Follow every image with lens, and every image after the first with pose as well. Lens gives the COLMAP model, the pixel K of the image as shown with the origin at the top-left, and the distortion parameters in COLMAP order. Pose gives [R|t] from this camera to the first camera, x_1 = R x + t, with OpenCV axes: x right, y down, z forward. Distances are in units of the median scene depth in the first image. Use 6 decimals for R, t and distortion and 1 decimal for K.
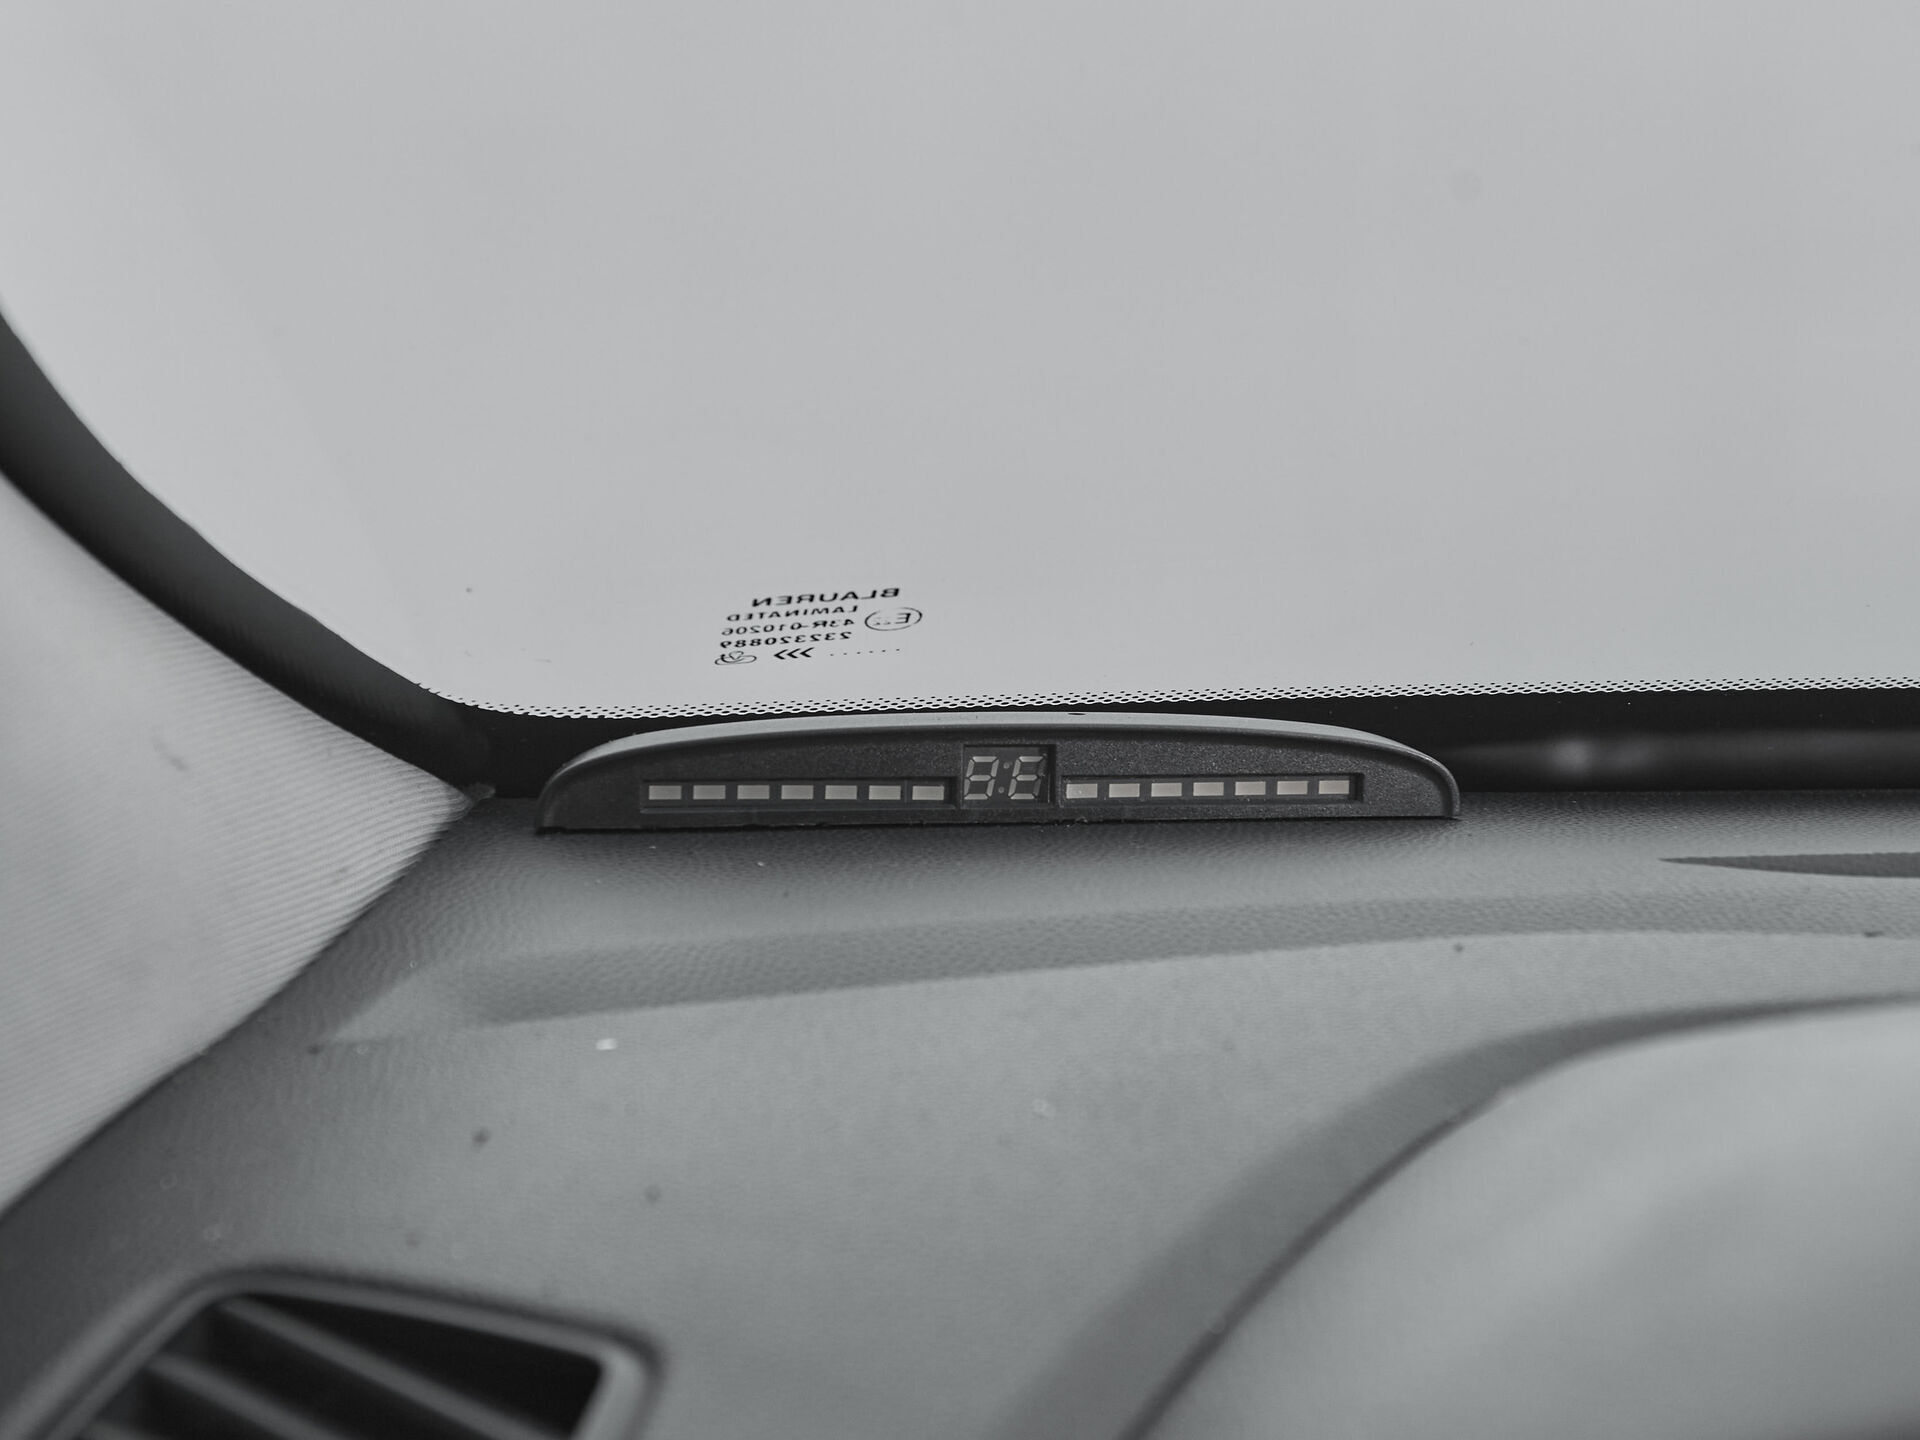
lens RADIAL K [[2937.4, 0, 942.6], [0, 2937.4, 685.9], [0, 0, 1]] dist [0.024753, 0.058887]
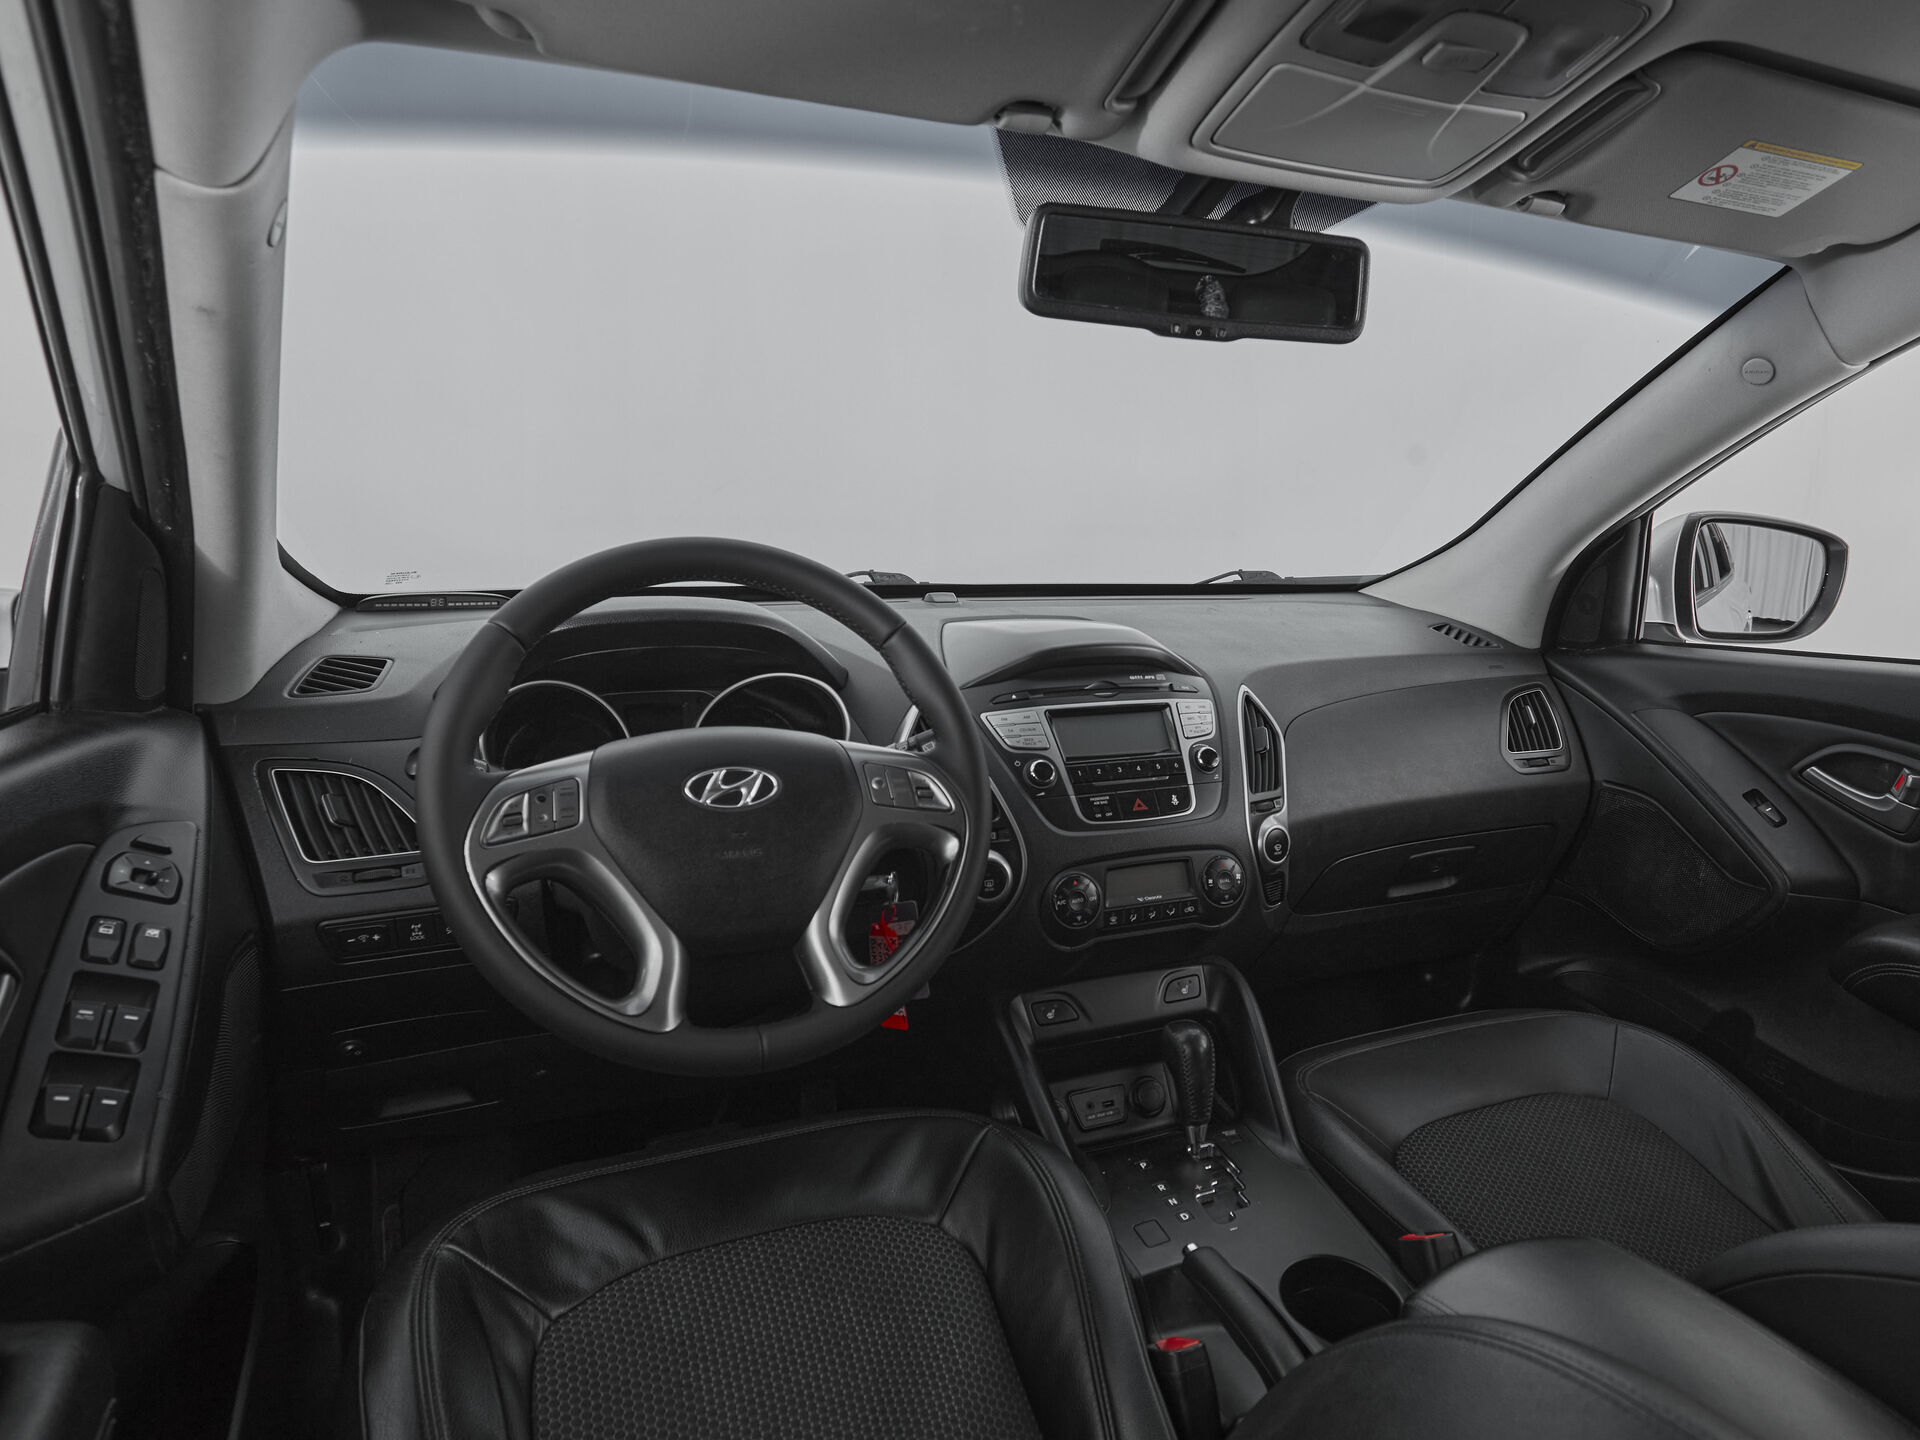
lens RADIAL K [[1160.8, 0, 1036.1], [0, 1160.8, 777.2], [0, 0, 1]] dist [-0.000334, 0.000221]
pose [[0.895262, -0.072742, 0.439563, 0.049104], [0.002546, 0.987401, 0.158217, 0.010969], [-0.445534, -0.140526, 0.884167, -1.915958]]
